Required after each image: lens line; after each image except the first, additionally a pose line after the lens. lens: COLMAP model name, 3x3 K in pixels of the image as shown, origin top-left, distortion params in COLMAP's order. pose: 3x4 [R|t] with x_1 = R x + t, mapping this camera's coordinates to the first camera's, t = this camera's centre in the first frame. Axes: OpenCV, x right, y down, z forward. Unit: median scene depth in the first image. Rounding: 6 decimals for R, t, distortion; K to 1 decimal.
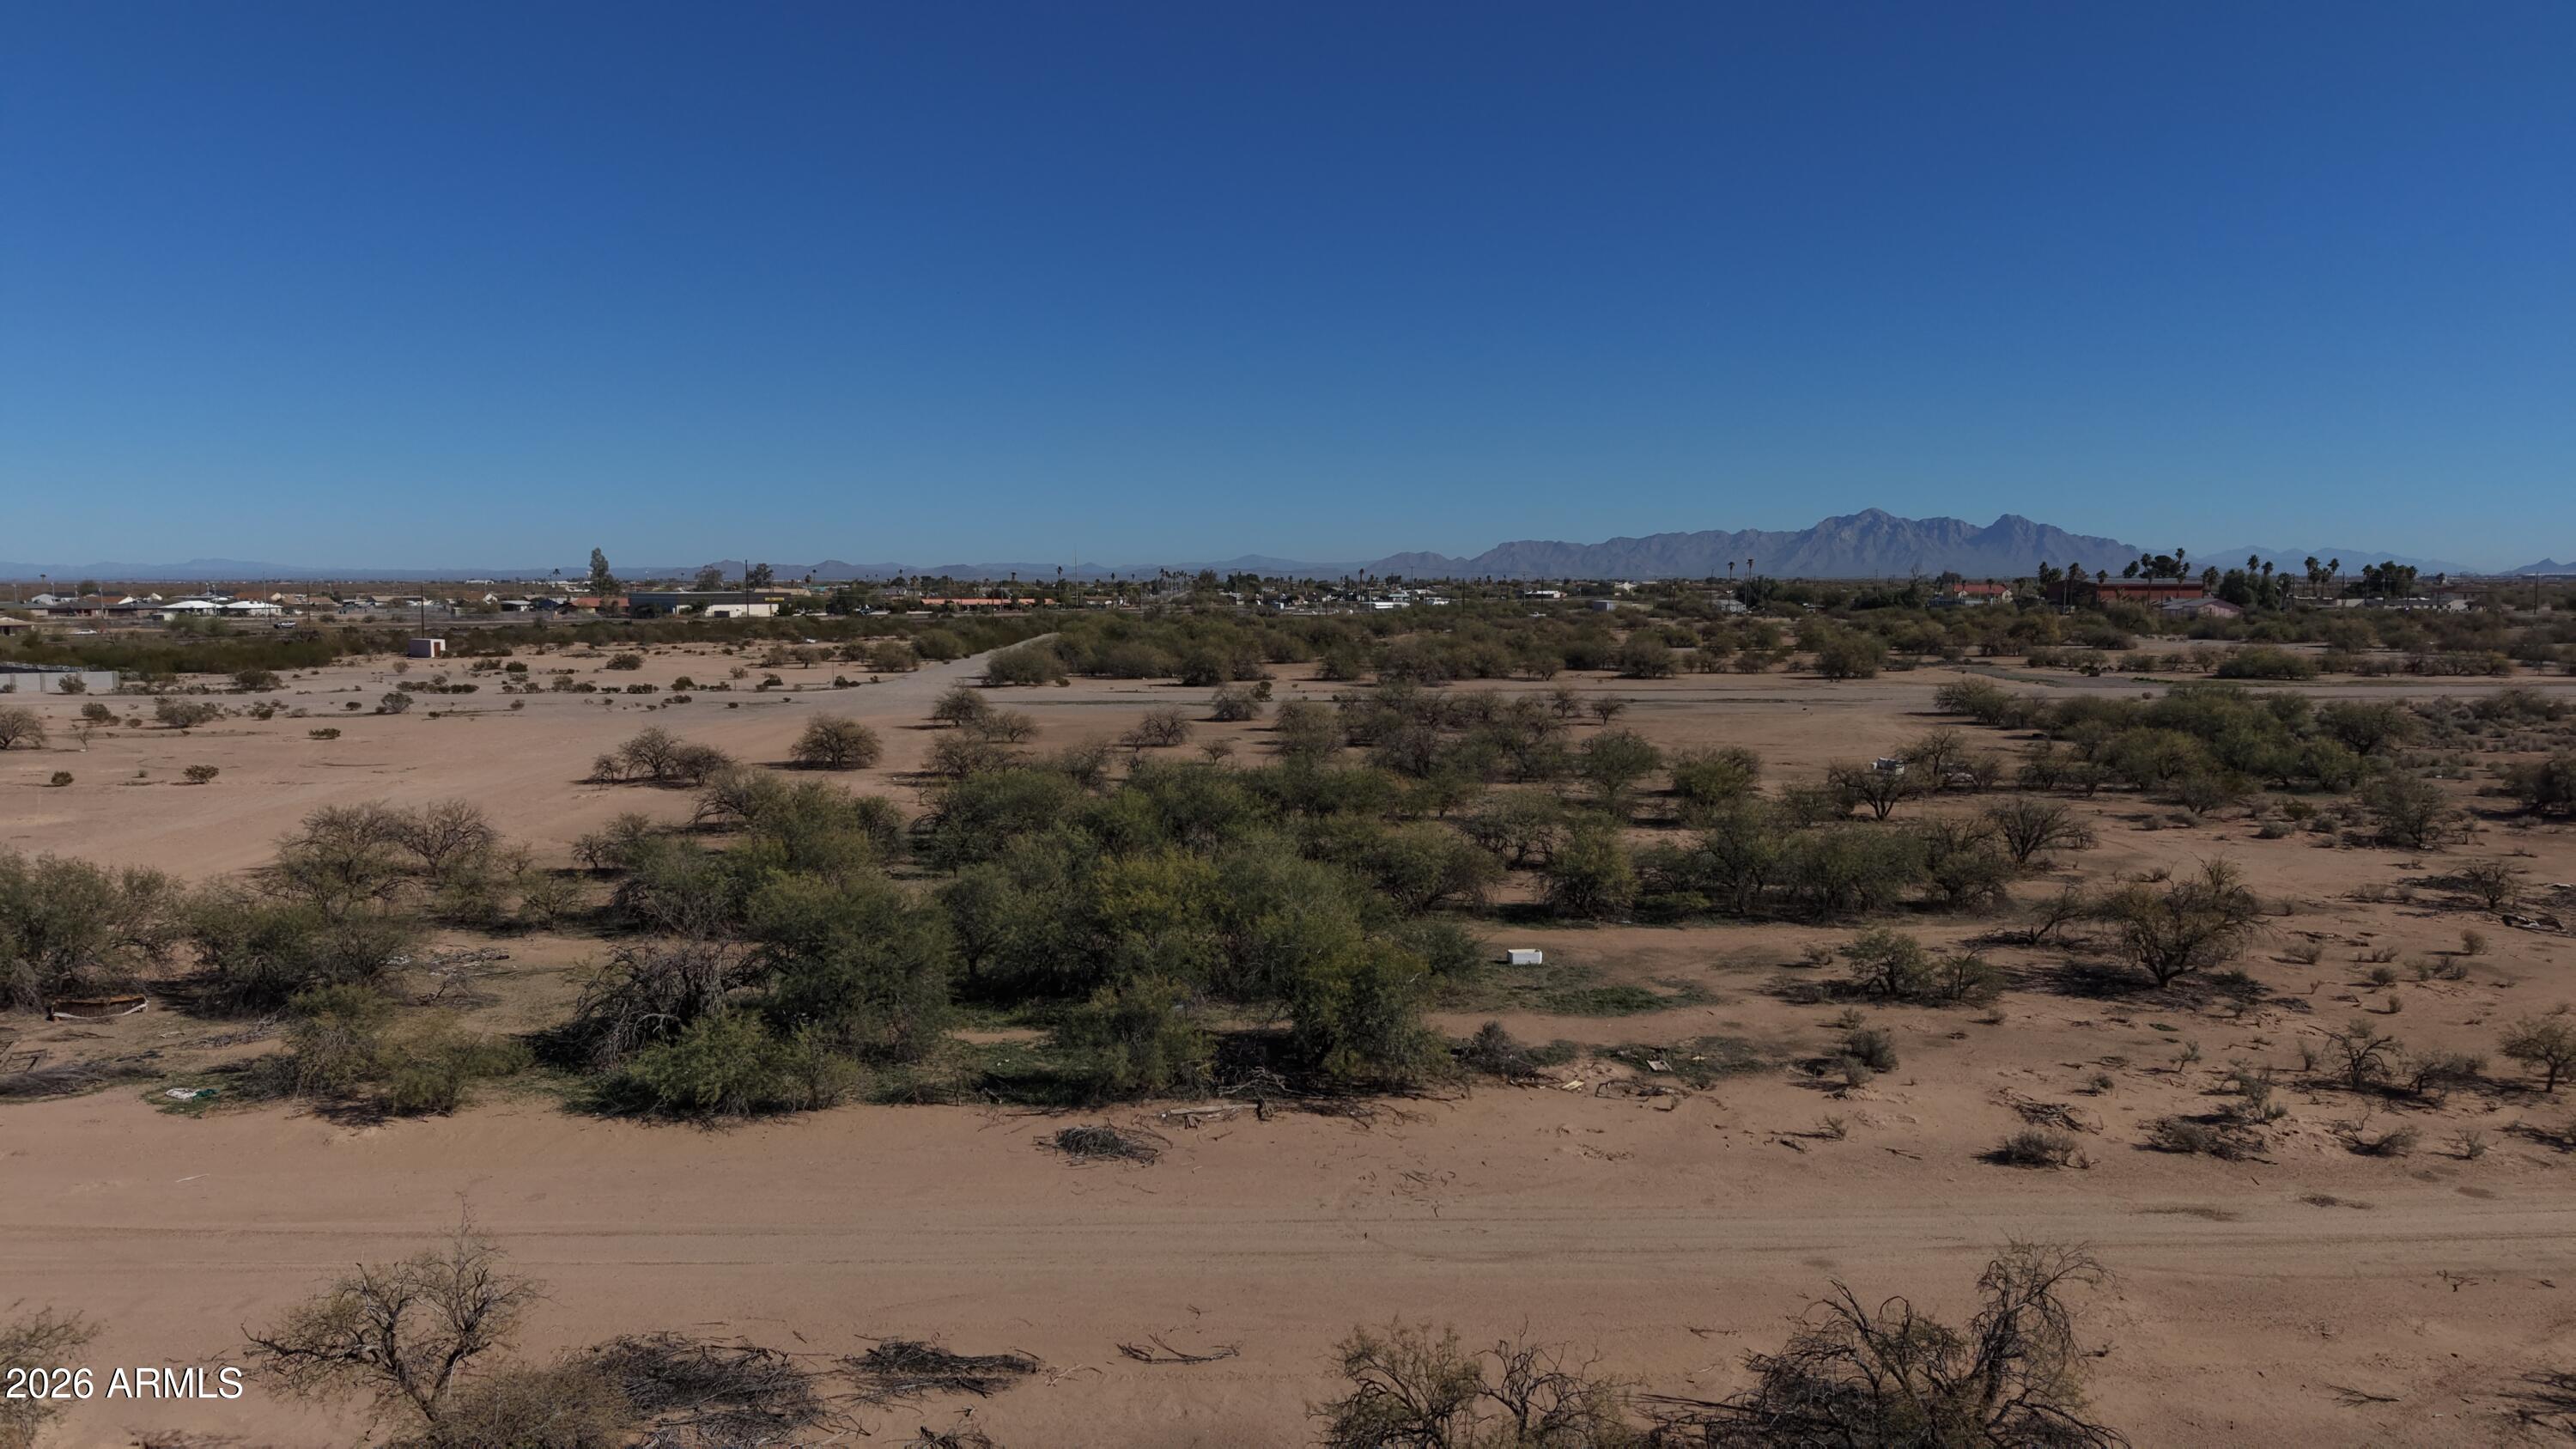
lens RADIAL K [[1718.1, 0, 1284.8], [0, 1718.1, 725.2], [0, 0, 1]] dist [0.033040, -0.035432]
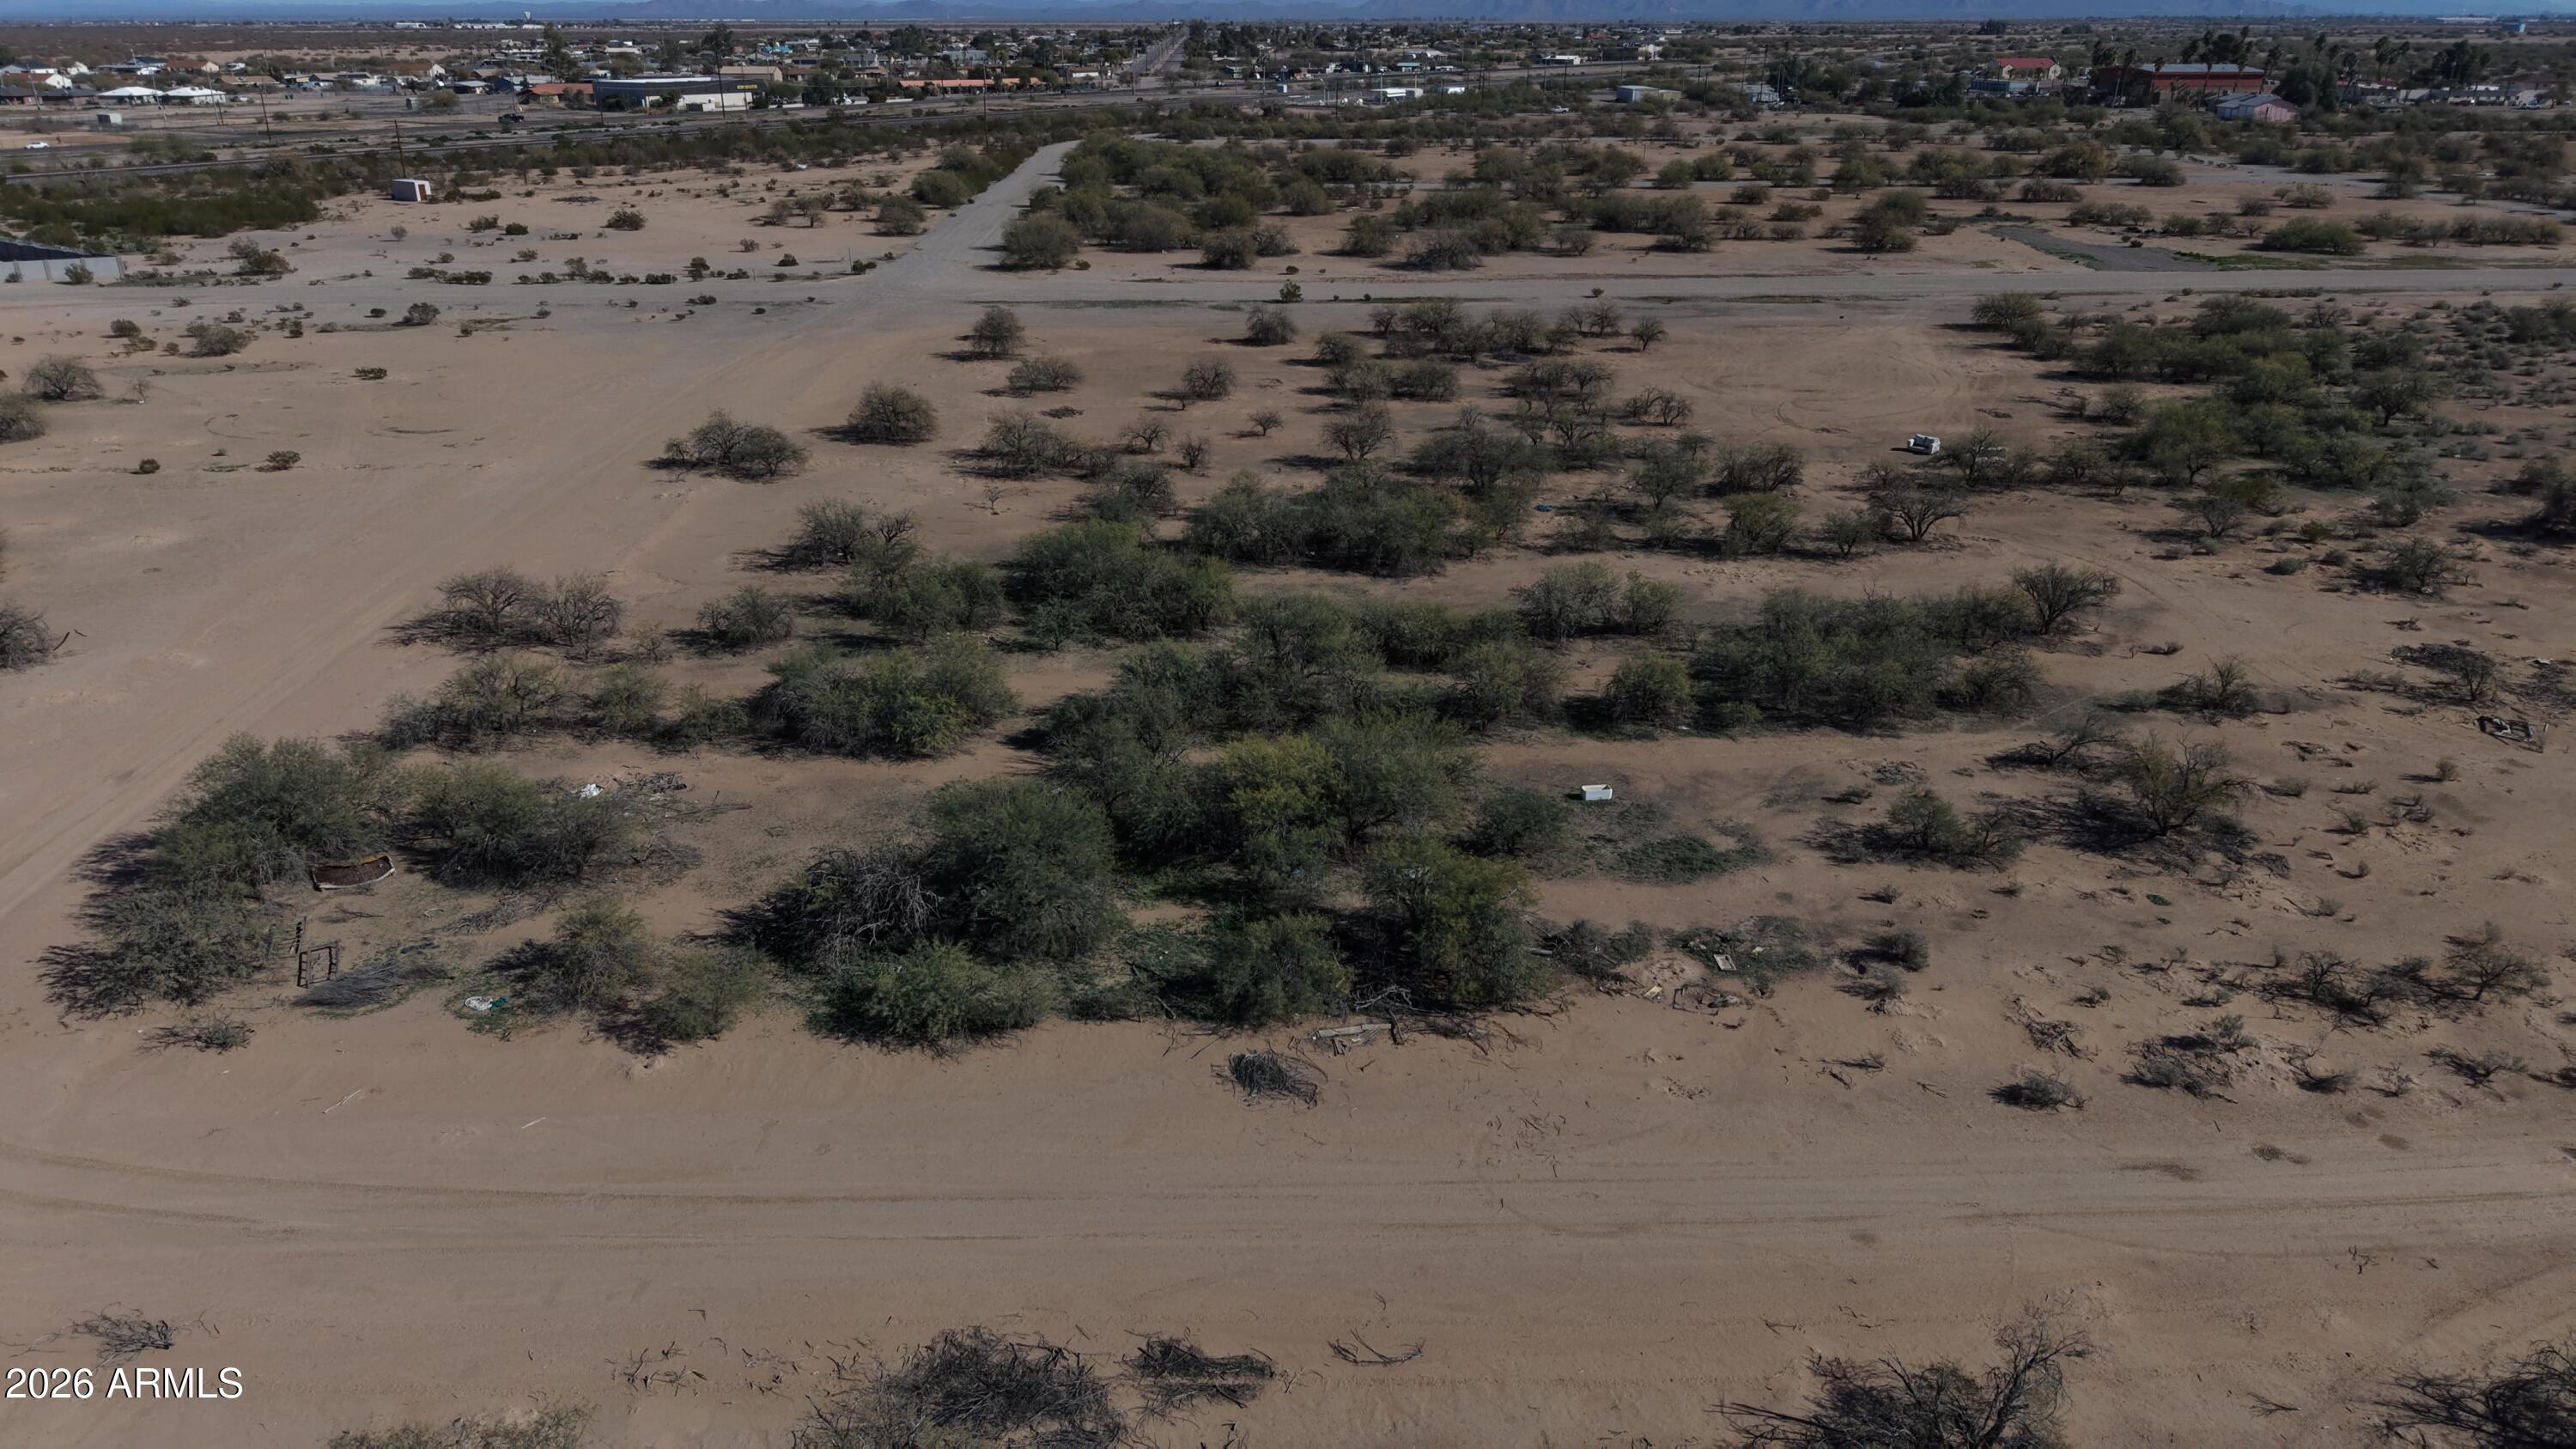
lens RADIAL K [[1718.1, 0, 1284.8], [0, 1718.1, 725.2], [0, 0, 1]] dist [0.033040, -0.035432]
pose [[0.999992, -0.001845, 0.003618, -0.074884], [0.000675, 0.954013, 0.299766, -0.267933], [-0.004005, -0.299761, 0.954006, -0.059837]]
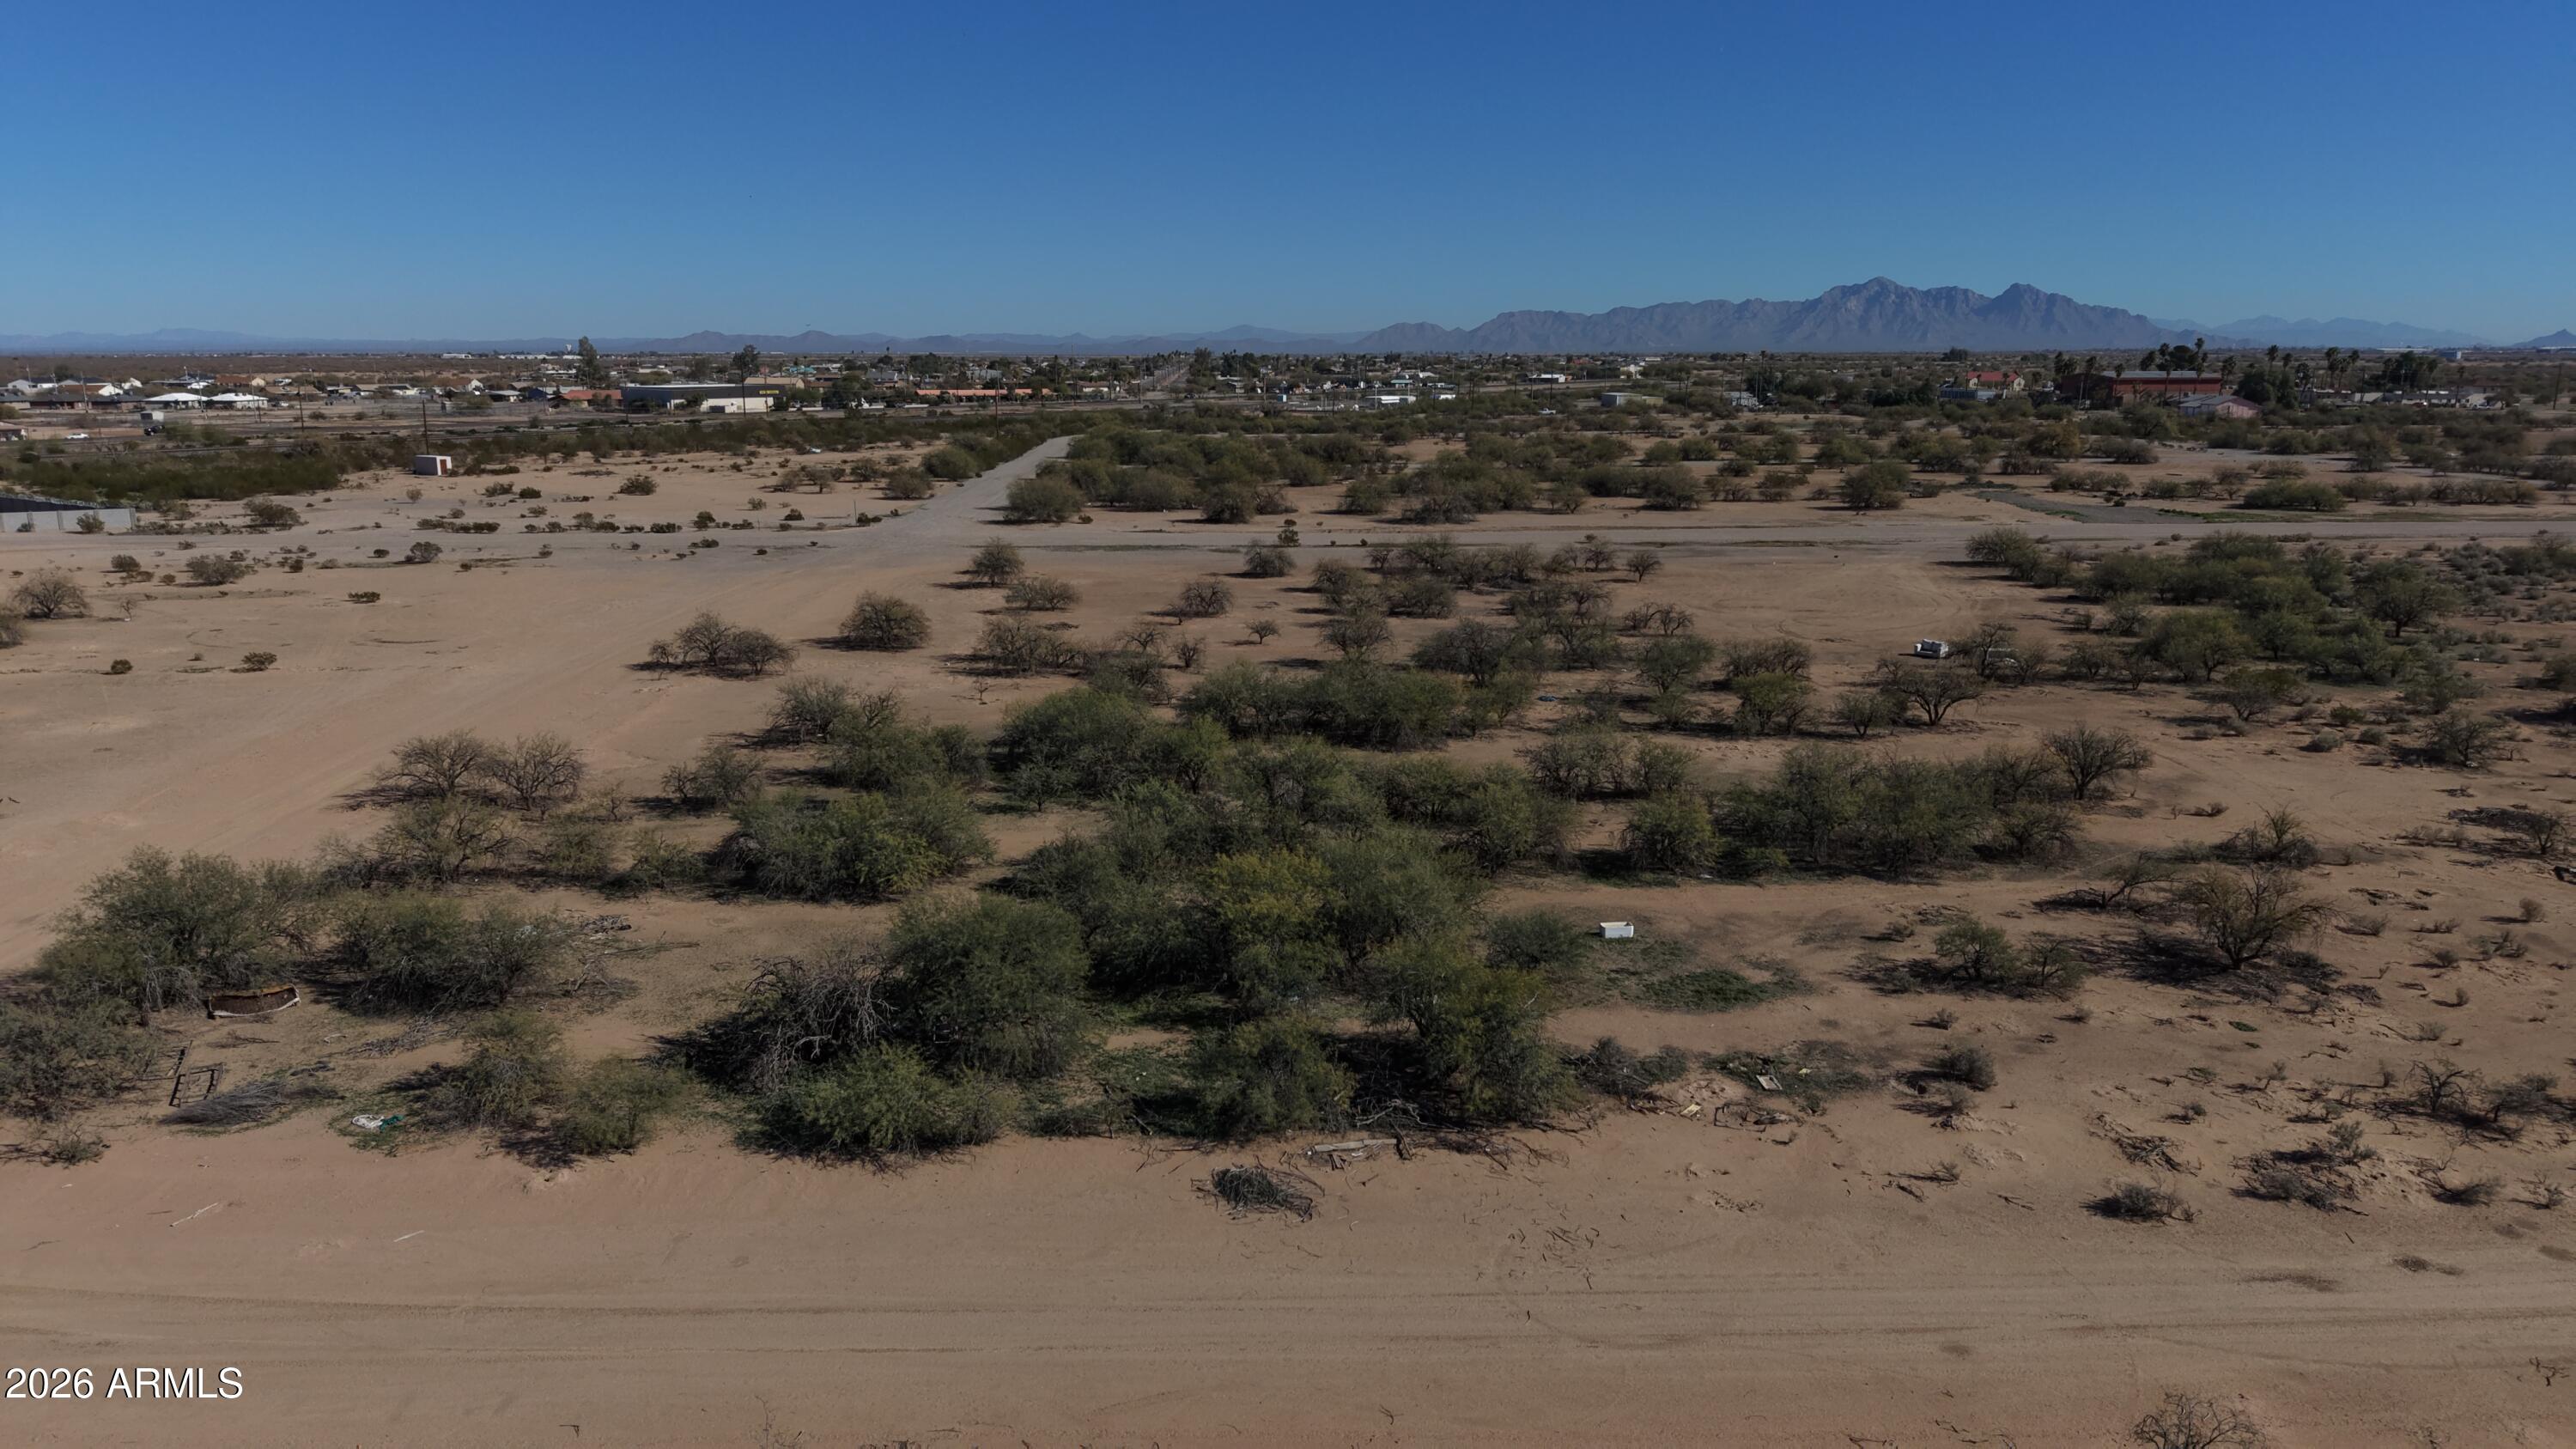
lens RADIAL K [[1718.1, 0, 1284.8], [0, 1718.1, 725.2], [0, 0, 1]] dist [0.033040, -0.035432]
pose [[0.999992, -0.001120, 0.003867, -0.070447], [0.000612, 0.991653, 0.128933, -0.133404], [-0.003979, -0.128929, 0.991646, -0.009903]]
